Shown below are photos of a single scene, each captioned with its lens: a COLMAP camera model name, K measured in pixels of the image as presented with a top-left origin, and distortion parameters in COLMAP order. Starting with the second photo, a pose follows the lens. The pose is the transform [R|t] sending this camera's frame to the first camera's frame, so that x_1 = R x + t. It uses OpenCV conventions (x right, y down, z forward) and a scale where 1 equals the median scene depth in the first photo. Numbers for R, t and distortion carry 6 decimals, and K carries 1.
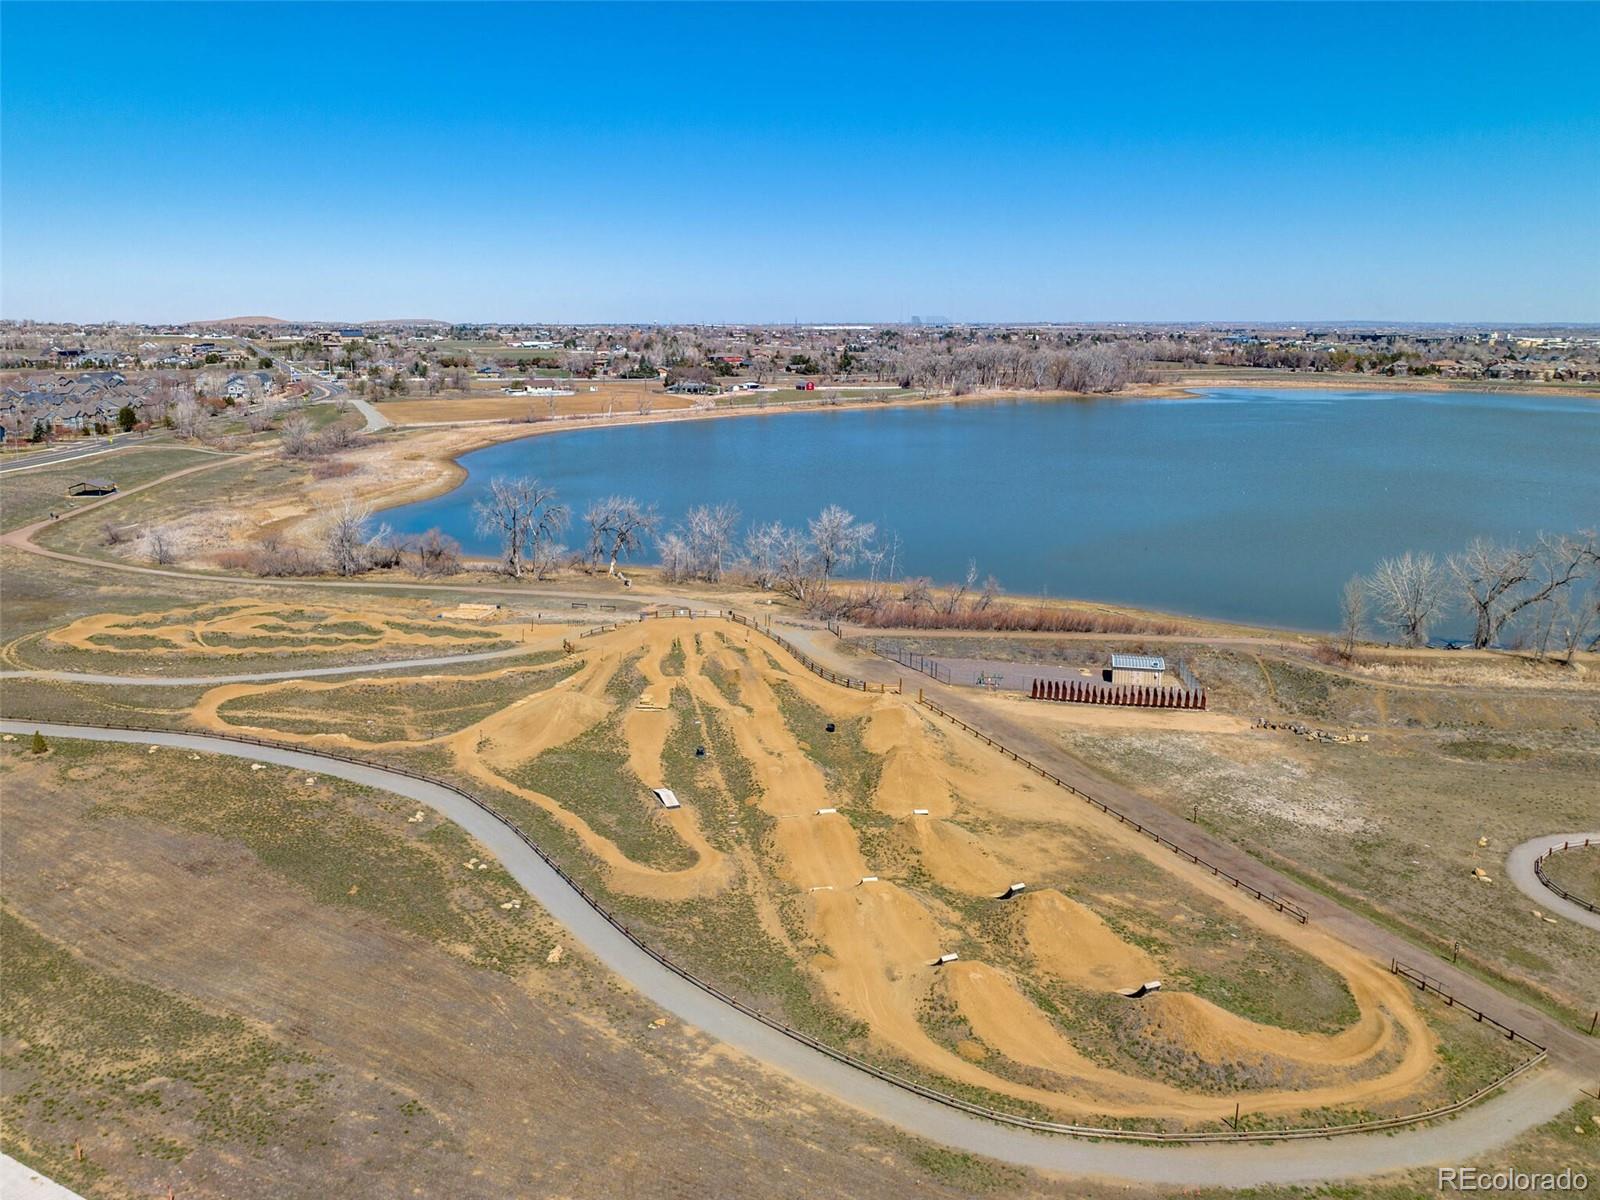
lens RADIAL K [[1254.9, 0, 754.1], [0, 1254.9, 599.1], [0, 0, 1]] dist [-0.037889, -0.002448]
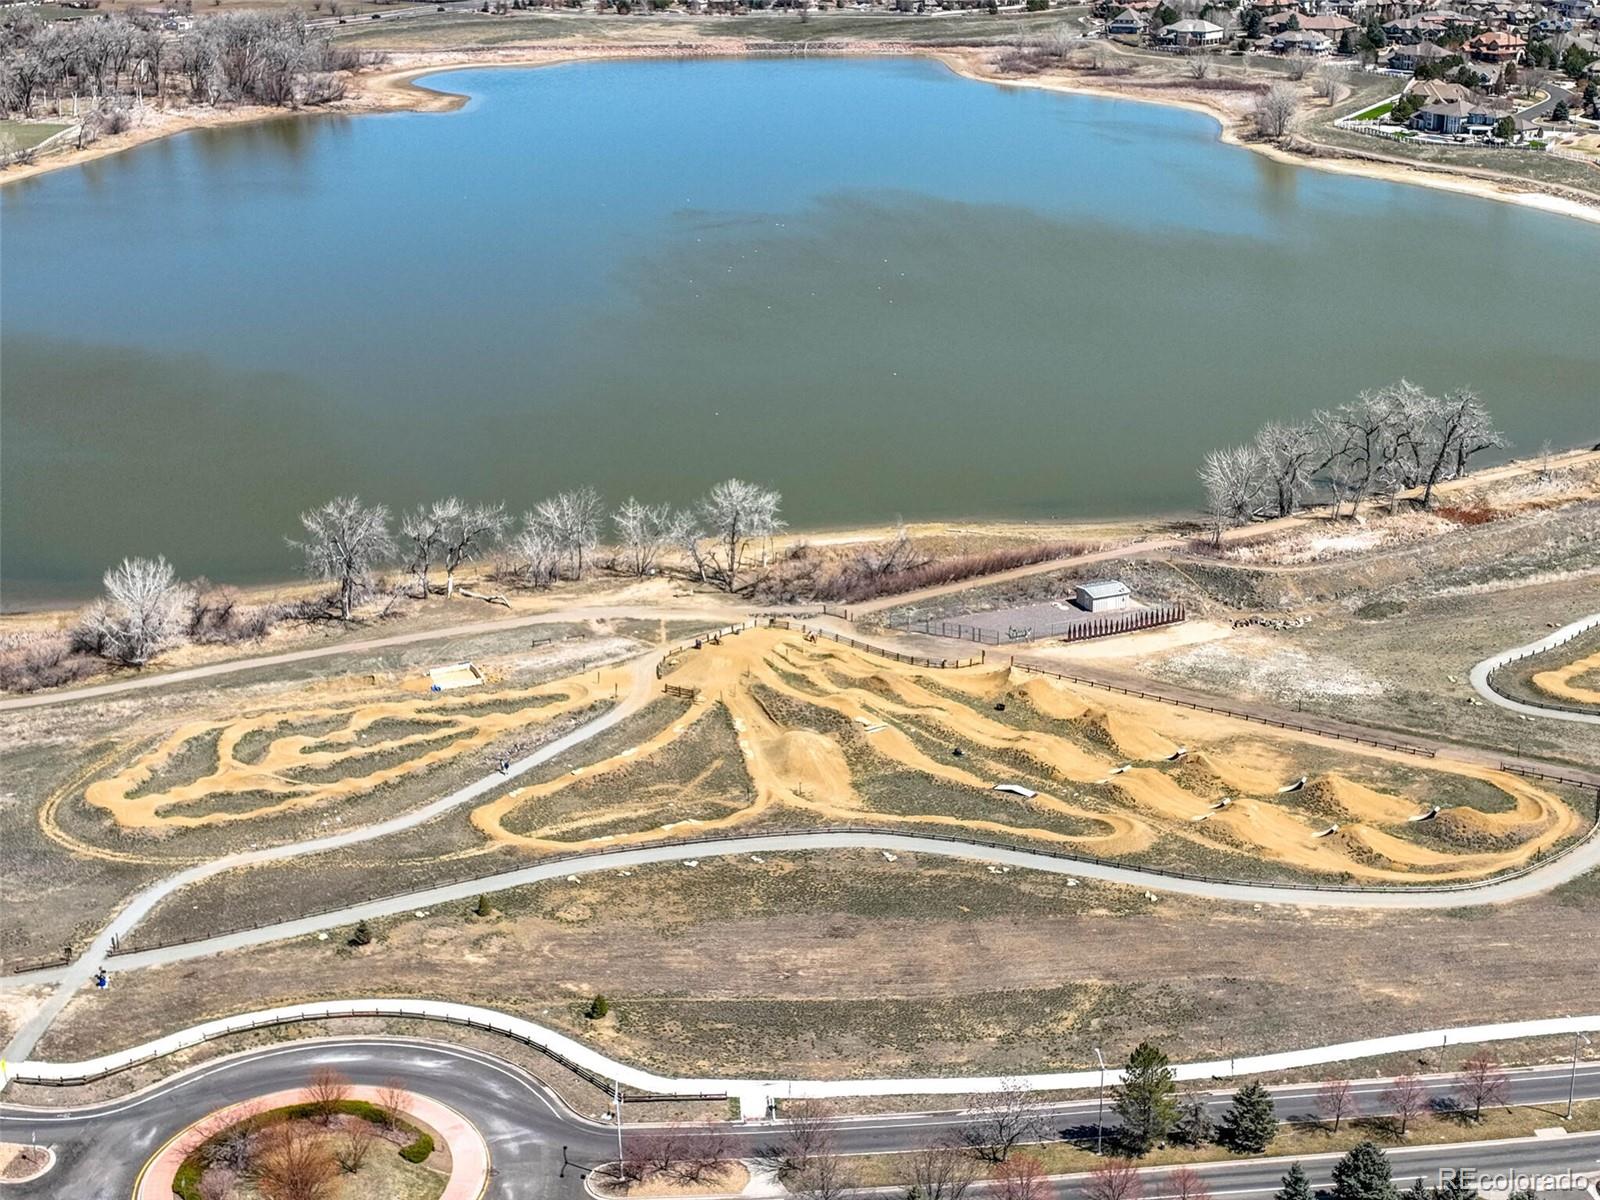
lens RADIAL K [[2269.6, 0, 832.0], [0, 2269.6, 603.7], [0, 0, 1]] dist [0.074545, 0.090574]
pose [[0.792842, -0.210108, 0.572063, -1.071019], [0.141249, 0.976483, 0.162881, -0.307130], [-0.592832, -0.048336, 0.803874, -0.526399]]
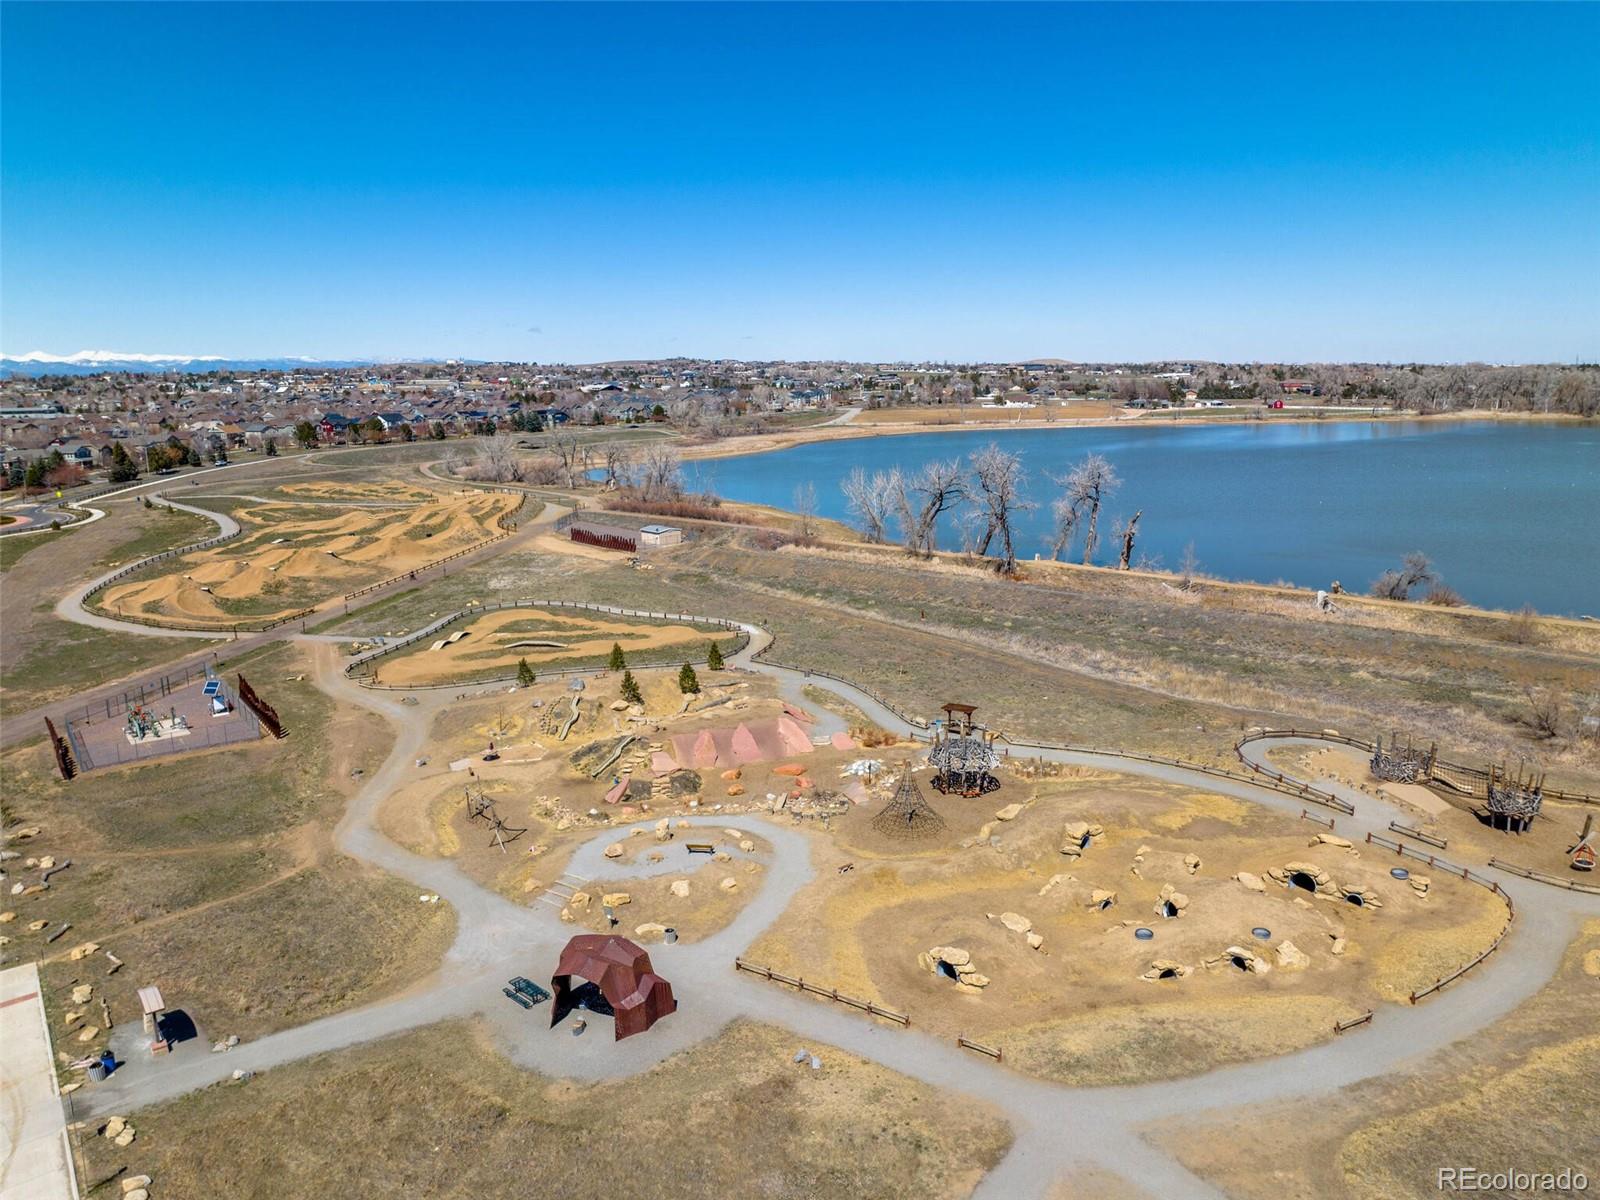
lens RADIAL K [[1147.4, 0, 807.8], [0, 1147.4, 599.3], [0, 0, 1]] dist [-0.007267, -0.061112]
pose [[0.822152, 0.100580, -0.560312, 1.219505], [-0.109966, 0.993789, 0.017039, 0.089987], [0.558546, 0.047606, 0.828106, -0.043992]]
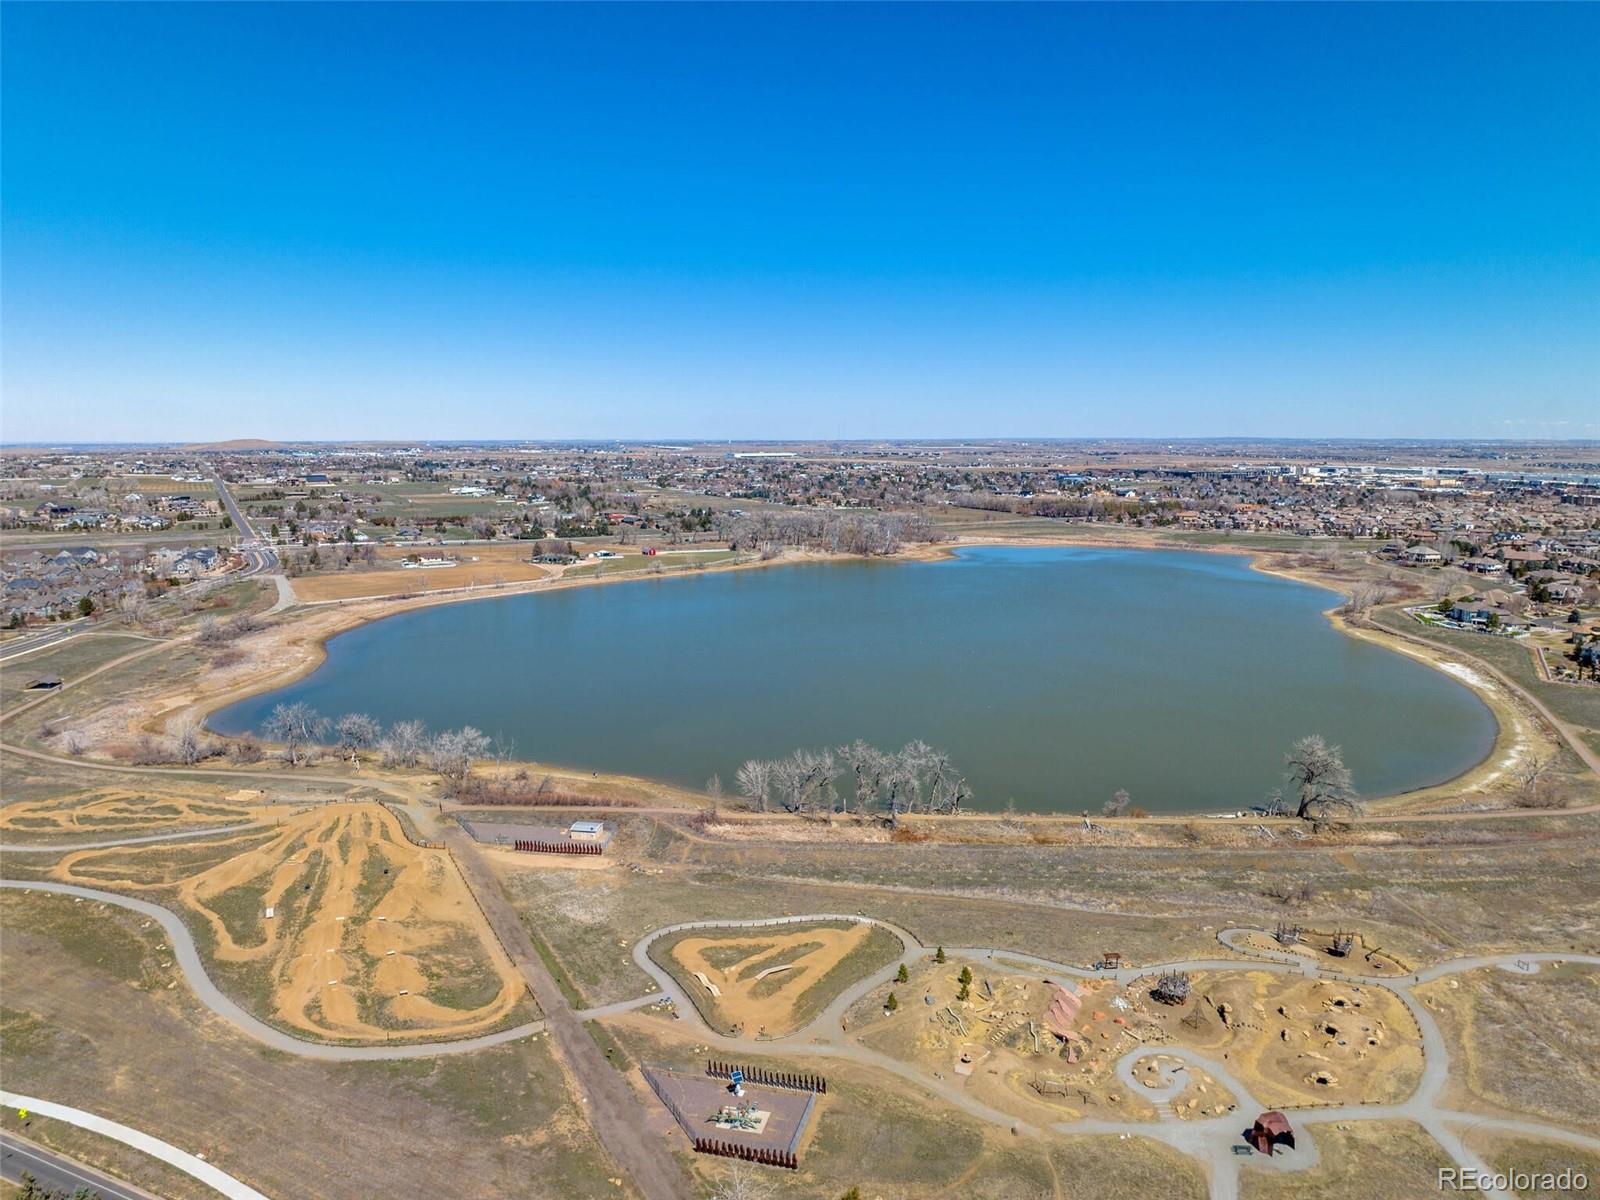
lens RADIAL K [[1139.6, 0, 803.1], [0, 1139.6, 594.1], [0, 0, 1]] dist [-0.063962, 0.038901]
pose [[0.997217, -0.007752, 0.074146, 0.494912], [0.013505, 0.996908, -0.077406, -0.157053], [-0.073316, 0.078192, 0.994239, -0.711719]]
